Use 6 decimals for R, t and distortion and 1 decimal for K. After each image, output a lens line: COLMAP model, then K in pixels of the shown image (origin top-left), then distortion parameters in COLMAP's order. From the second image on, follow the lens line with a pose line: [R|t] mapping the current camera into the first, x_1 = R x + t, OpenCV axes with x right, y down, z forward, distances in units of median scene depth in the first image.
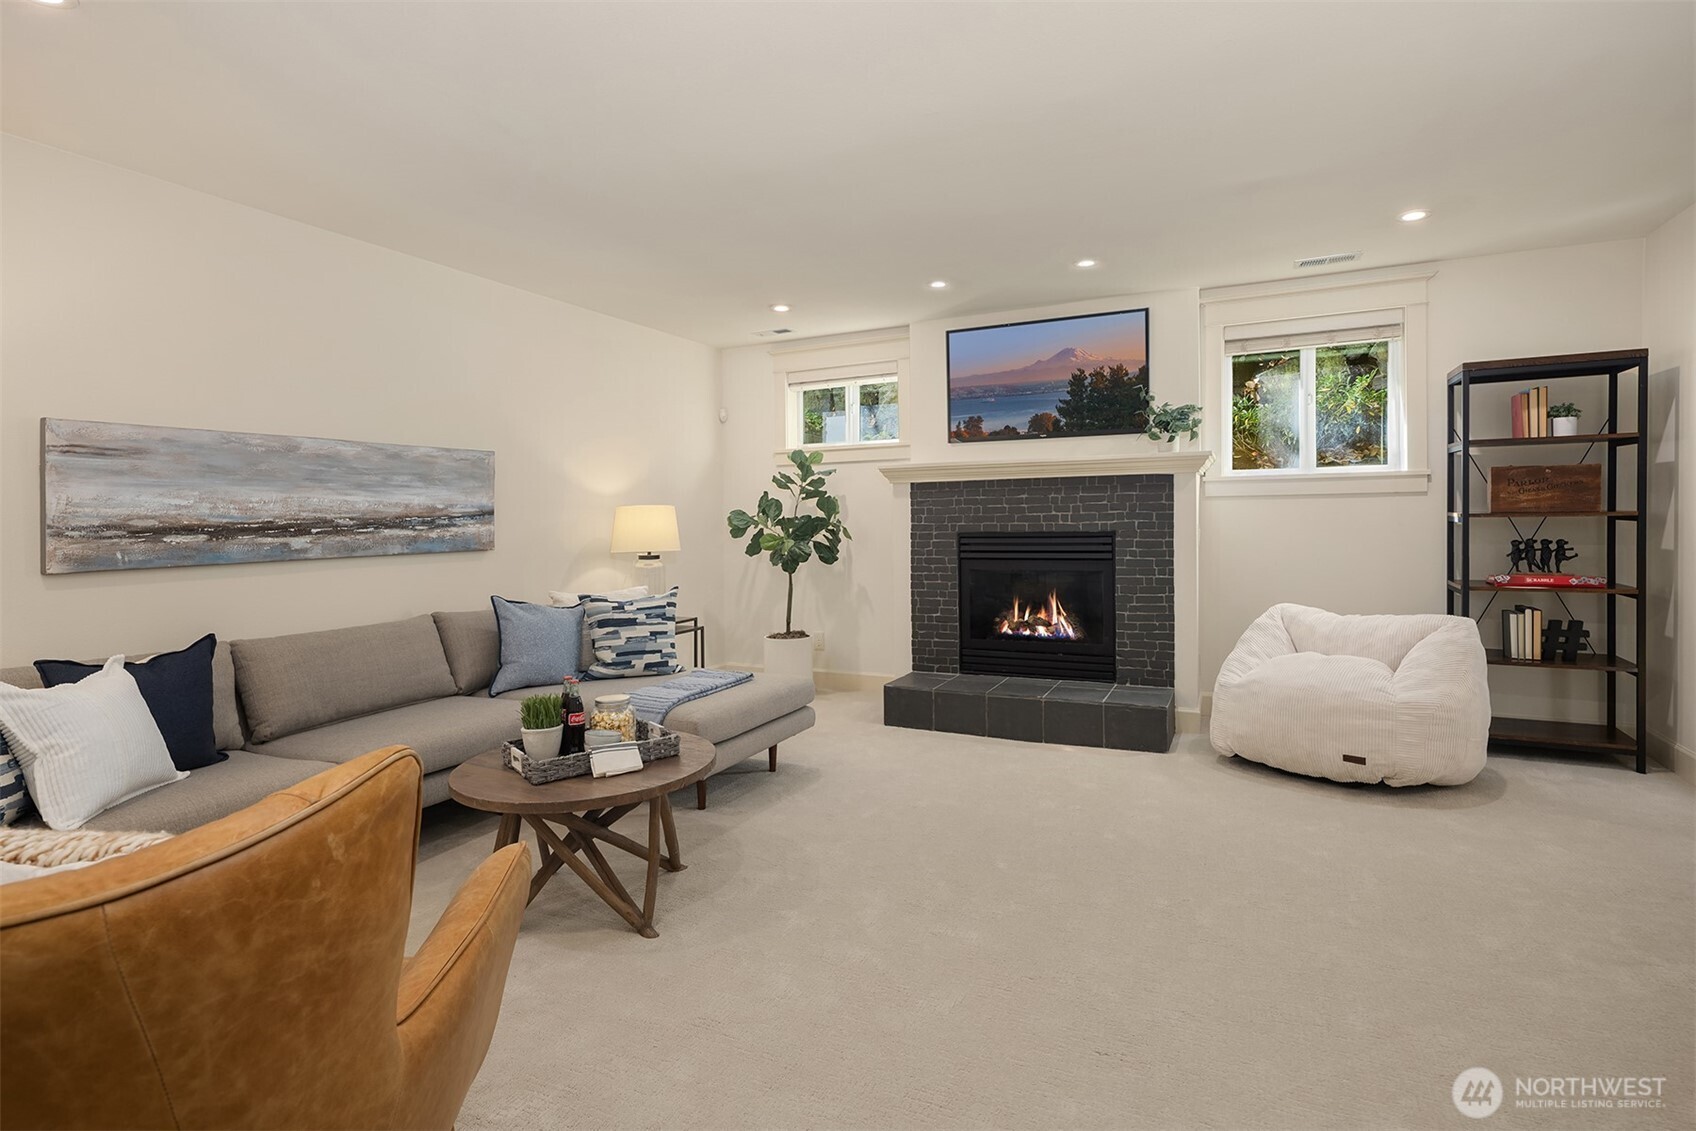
lens RADIAL K [[834.8, 0, 819.8], [0, 834.8, 513.1], [0, 0, 1]] dist [0.000139, -0.000860]
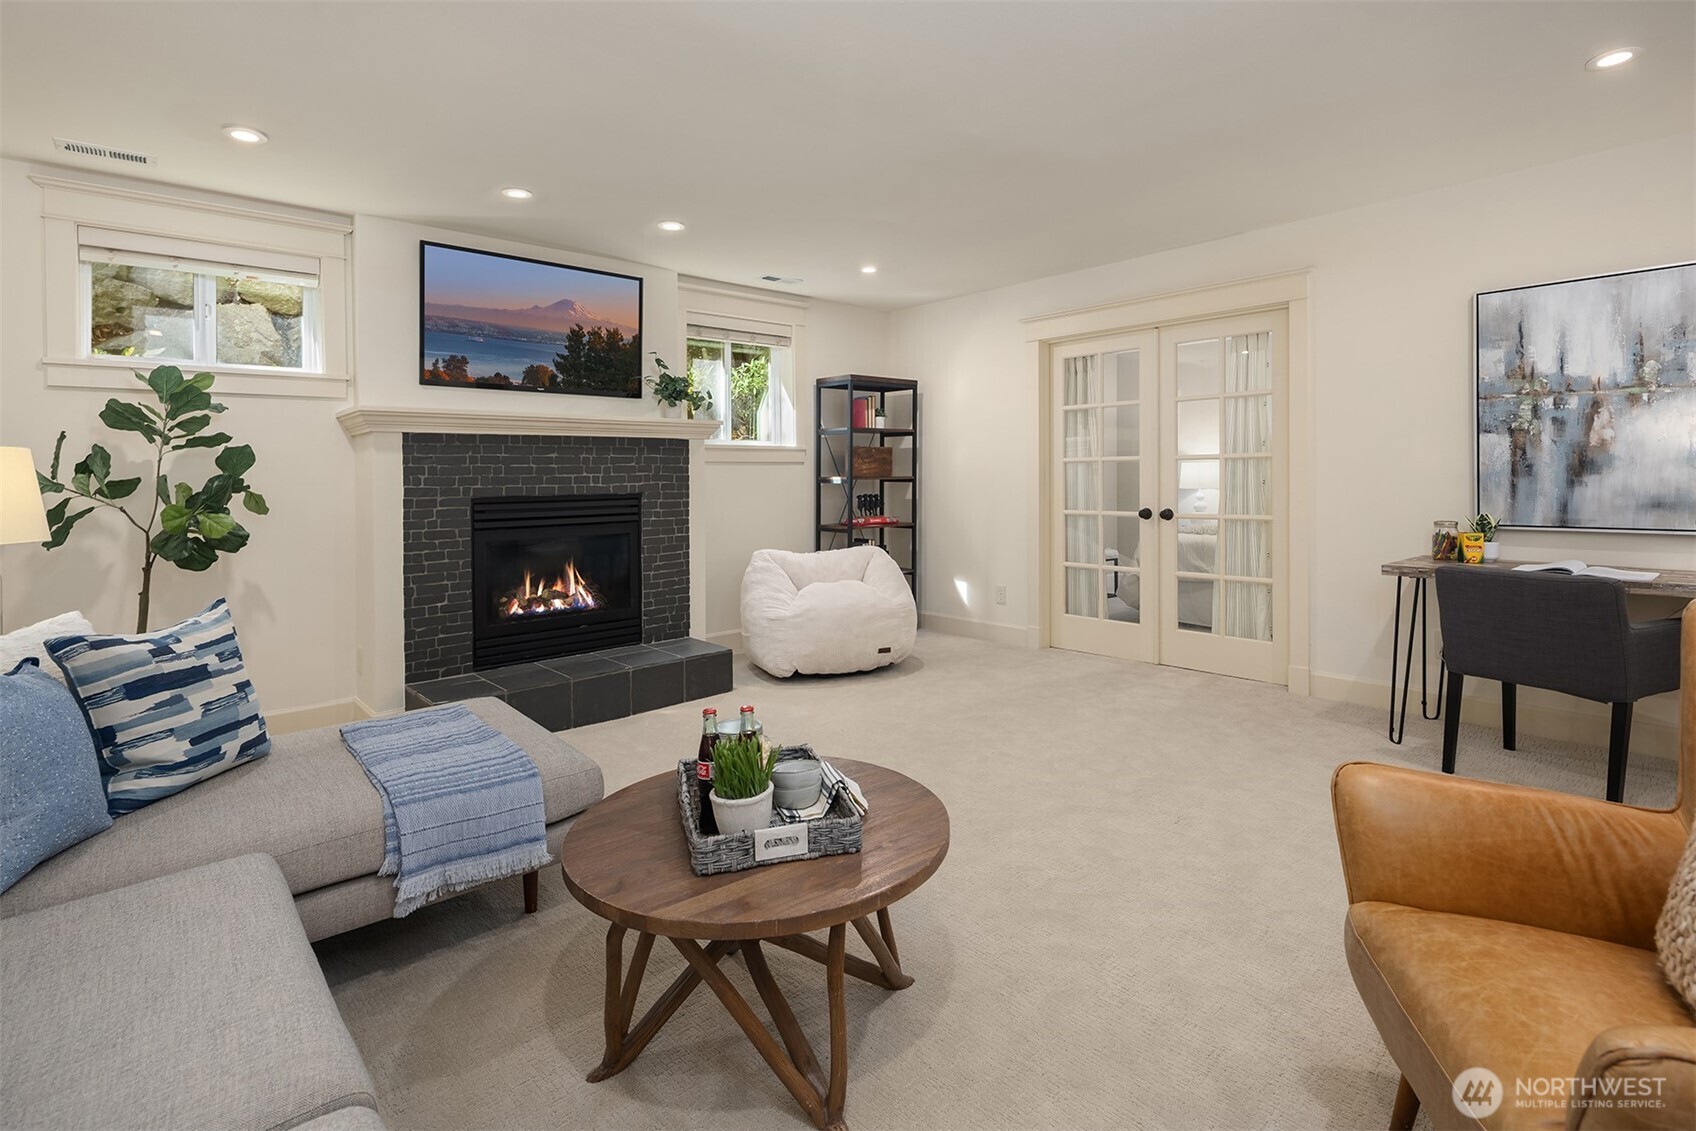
lens RADIAL K [[852.6, 0, 839.5], [0, 852.6, 473.8], [0, 0, 1]] dist [0.013729, -0.000549]
pose [[0.347858, 0.016538, 0.937401, -0.501558], [0.002769, 0.999822, -0.018666, 0.017130], [-0.937543, 0.009089, 0.347750, 0.387722]]
